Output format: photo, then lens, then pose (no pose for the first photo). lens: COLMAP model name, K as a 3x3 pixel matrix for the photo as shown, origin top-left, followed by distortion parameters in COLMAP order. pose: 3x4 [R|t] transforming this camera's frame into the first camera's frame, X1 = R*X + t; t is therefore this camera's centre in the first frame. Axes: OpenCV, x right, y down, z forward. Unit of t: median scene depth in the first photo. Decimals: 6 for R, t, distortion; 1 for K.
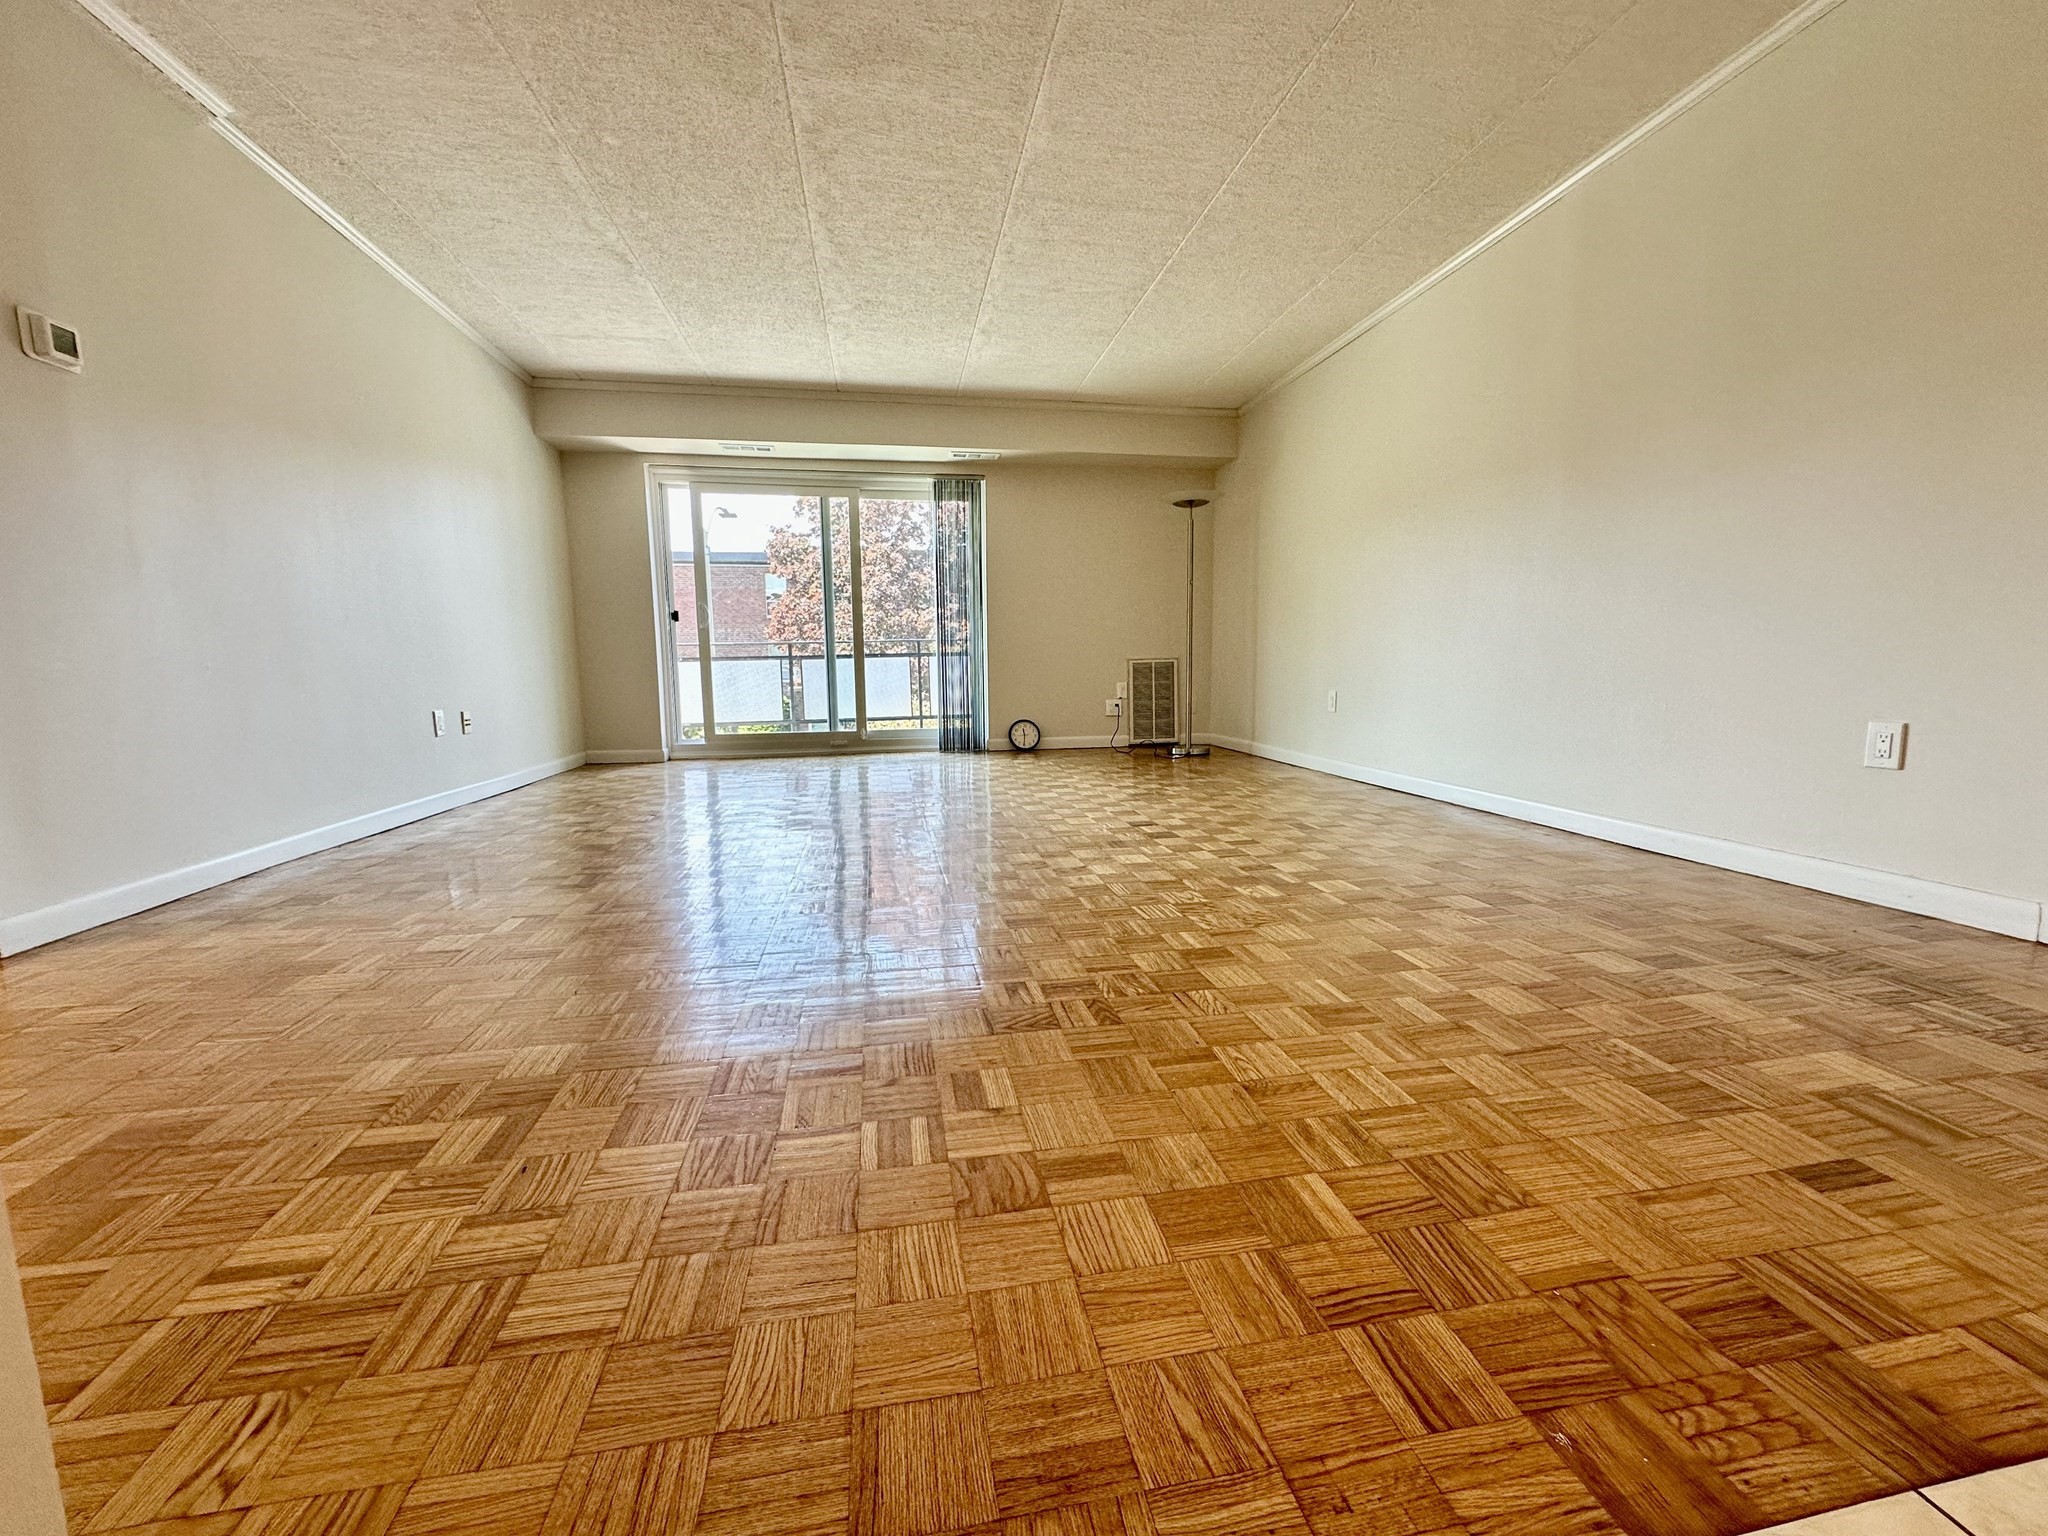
lens RADIAL K [[820.7, 0, 1031.6], [0, 820.7, 765.1], [0, 0, 1]] dist [-0.001836, 0.000205]
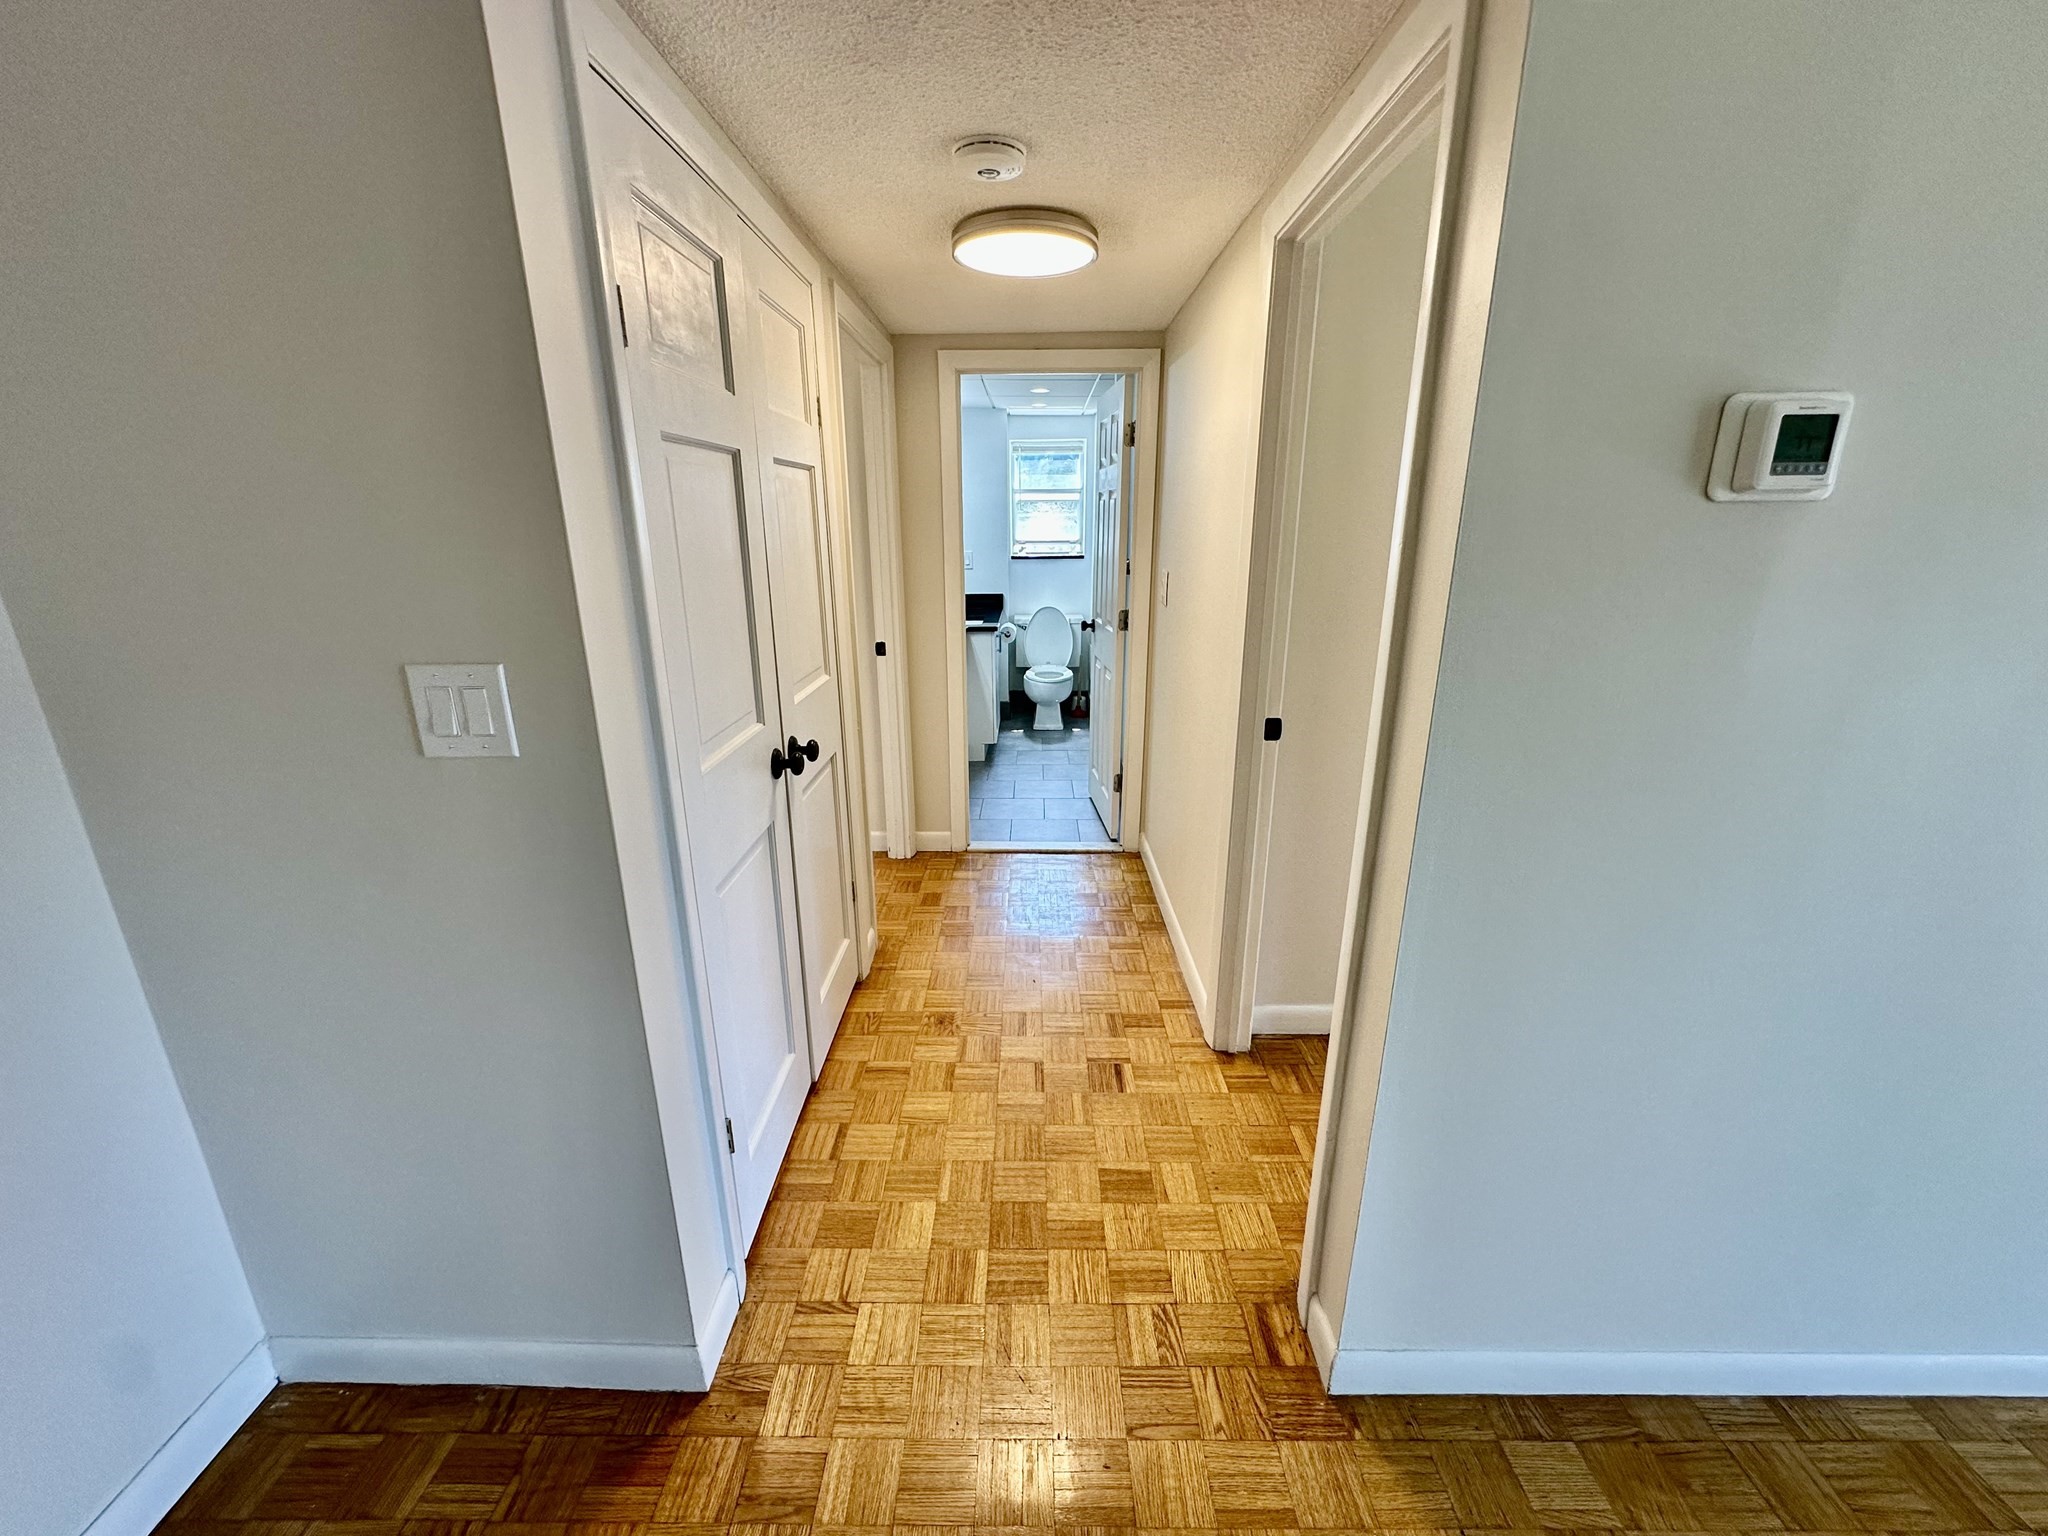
lens RADIAL K [[820.7, 0, 1024.8], [0, 820.7, 766.0], [0, 0, 1]] dist [-0.001836, 0.000205]
pose [[-0.193307, 0.295506, -0.935579, -0.213873], [-0.121087, 0.939090, 0.321633, -0.151306], [0.973638, 0.175460, -0.145751, 0.232074]]
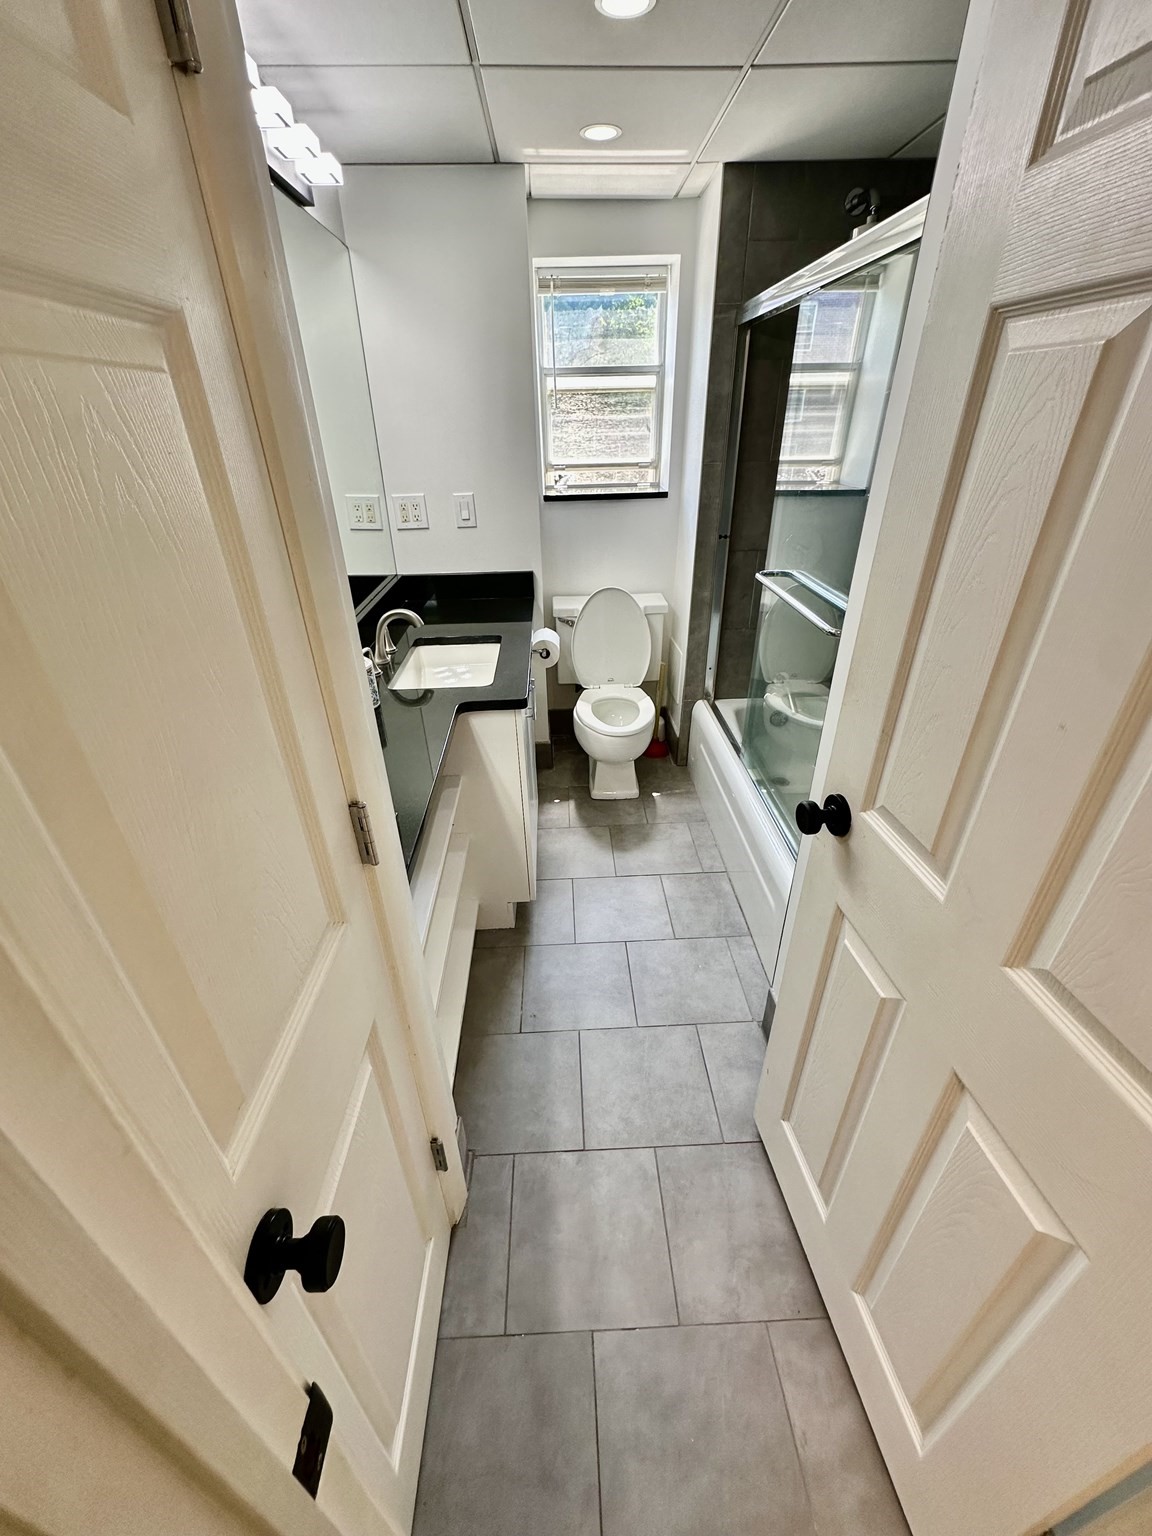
lens RADIAL K [[615.5, 0, 575.0], [0, 615.5, 771.4], [0, 0, 1]] dist [-0.001836, 0.000205]
pose [[-0.149293, 0.514446, -0.844427, -0.744905], [-0.105174, 0.840891, 0.530886, -0.138807], [0.983184, 0.168069, -0.071433, 0.113627]]
